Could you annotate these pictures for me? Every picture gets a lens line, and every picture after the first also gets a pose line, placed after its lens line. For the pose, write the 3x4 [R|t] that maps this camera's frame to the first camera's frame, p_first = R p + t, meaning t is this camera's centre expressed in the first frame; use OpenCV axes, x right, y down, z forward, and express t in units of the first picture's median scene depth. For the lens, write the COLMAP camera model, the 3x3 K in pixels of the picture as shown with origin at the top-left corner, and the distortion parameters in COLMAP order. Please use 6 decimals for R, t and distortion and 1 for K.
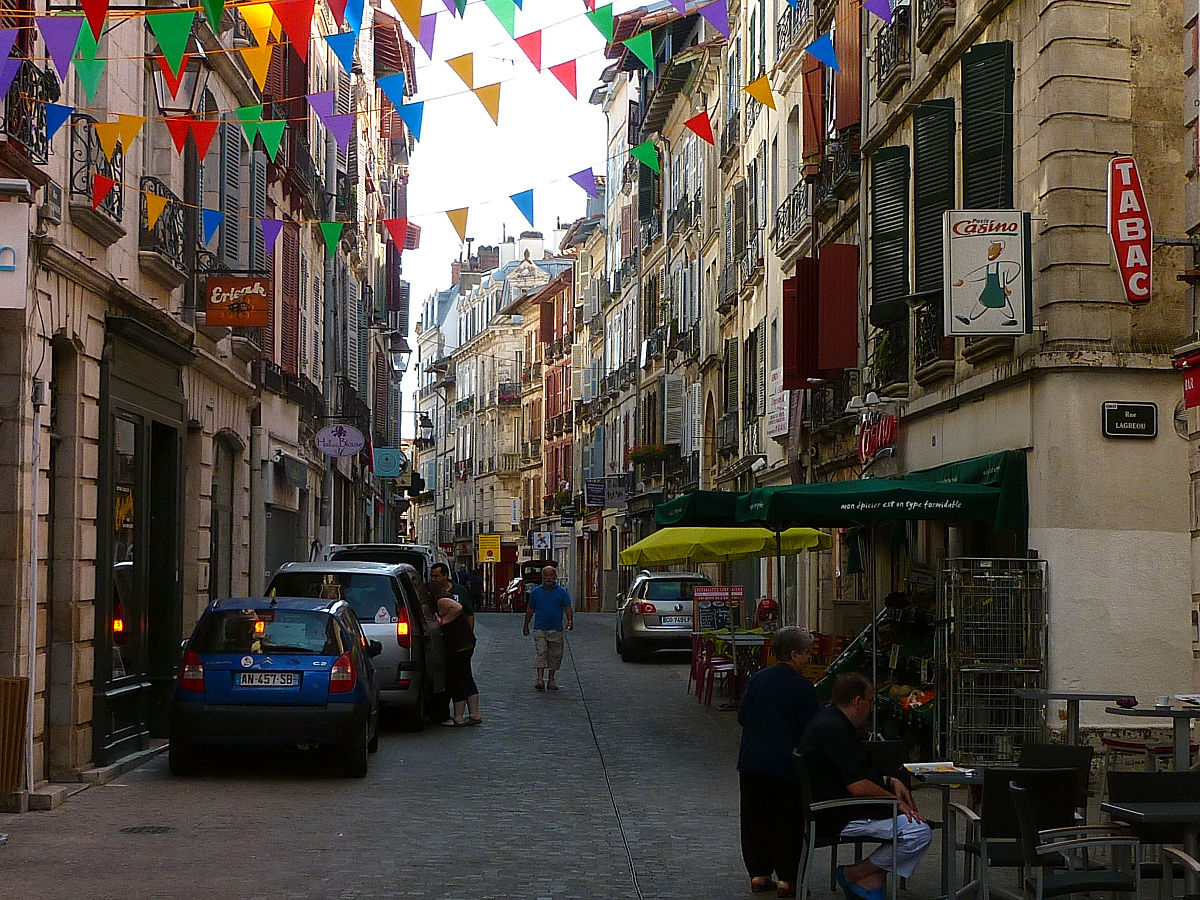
lens RADIAL K [[2464.3, 0, 600.0], [0, 2464.3, 450.0], [0, 0, 1]] dist [0.008375, -0.062800]
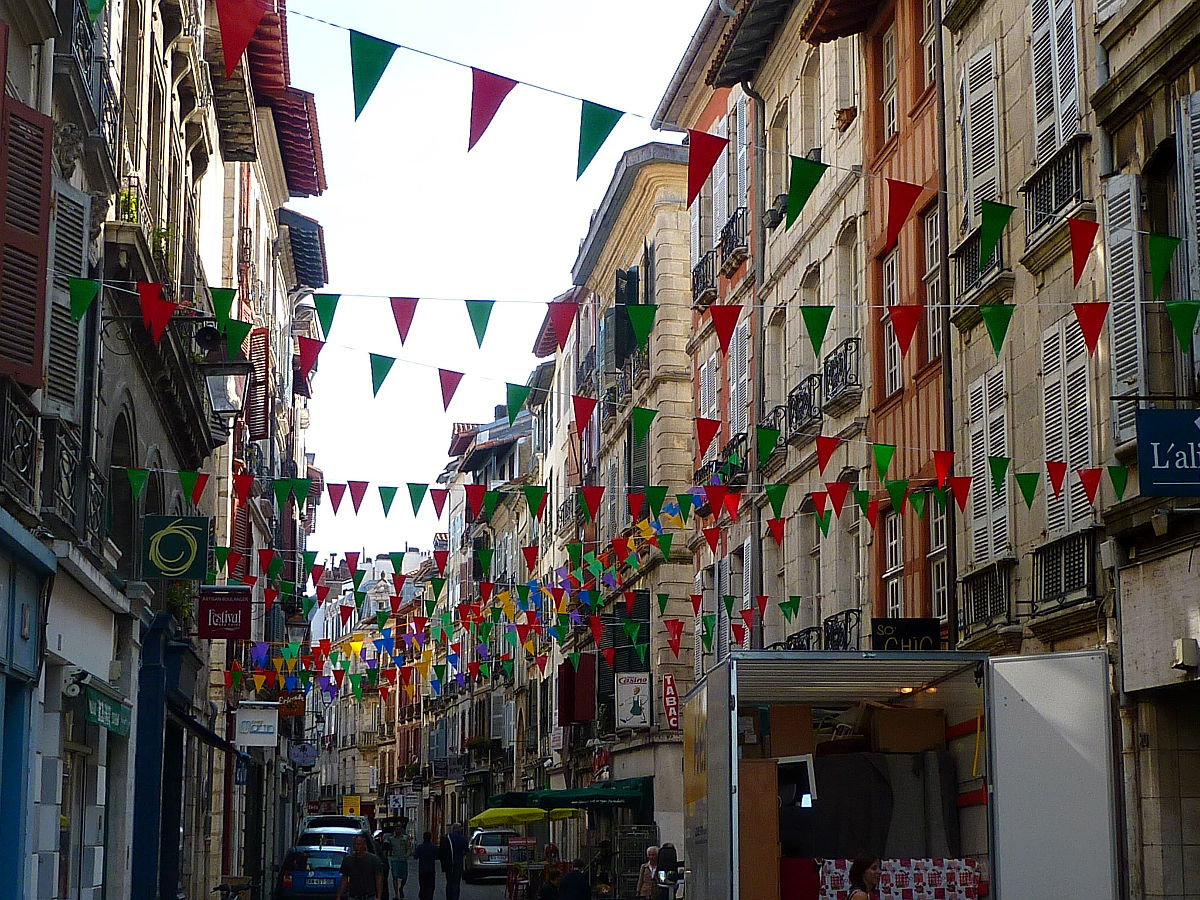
lens RADIAL K [[2326.6, 0, 600.0], [0, 2326.6, 450.0], [0, 0, 1]] dist [0.064395, 0.202620]
pose [[0.997249, 0.004658, 0.073984, -0.010279], [0.003331, 0.994200, -0.107497, -0.019738], [-0.074056, 0.107447, 0.991449, -0.331895]]
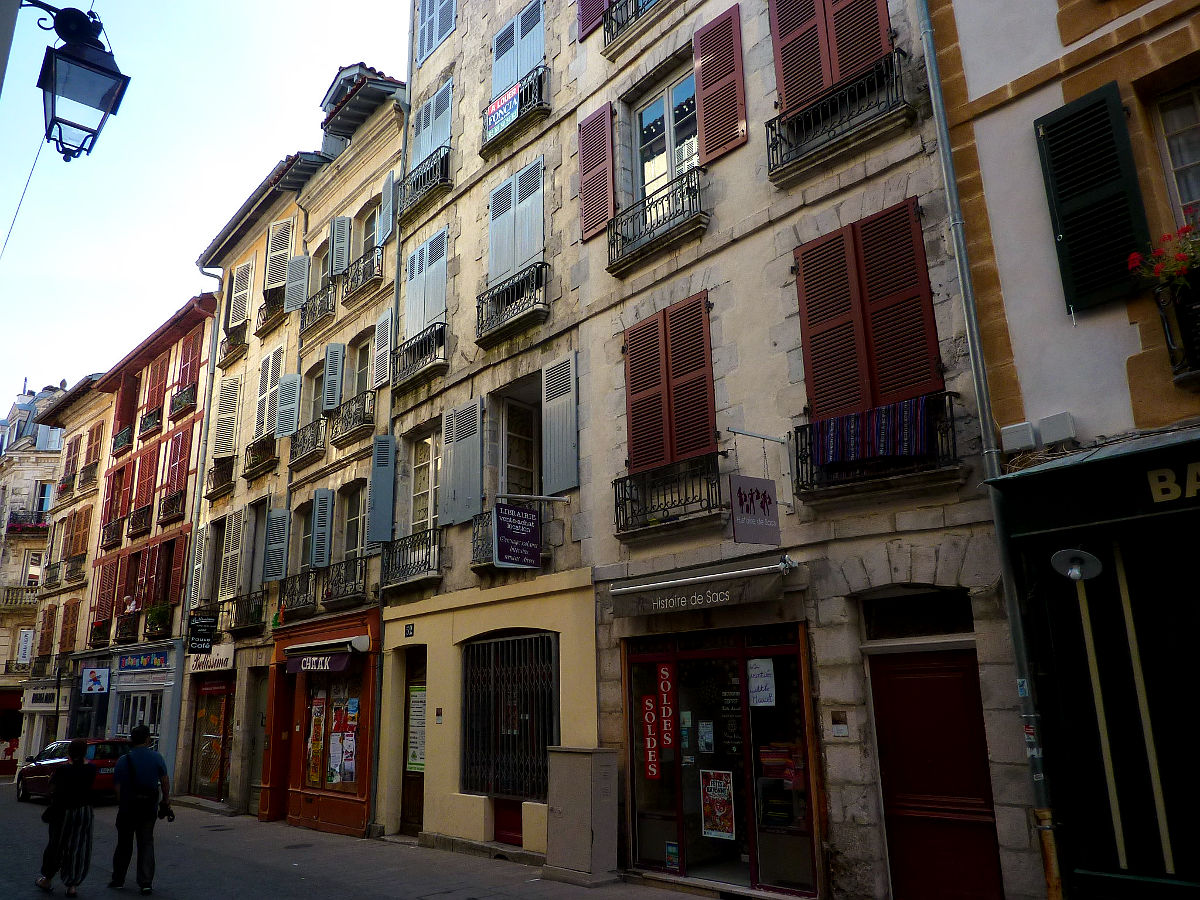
lens RADIAL K [[878.0, 0, 600.0], [0, 878.0, 450.0], [0, 0, 1]] dist [-0.004716, -0.002542]
pose [[0.821248, 0.122002, 0.557376, -0.067917], [0.002292, 0.976159, -0.217045, 0.034330], [-0.570567, 0.179525, 0.801389, 0.897052]]
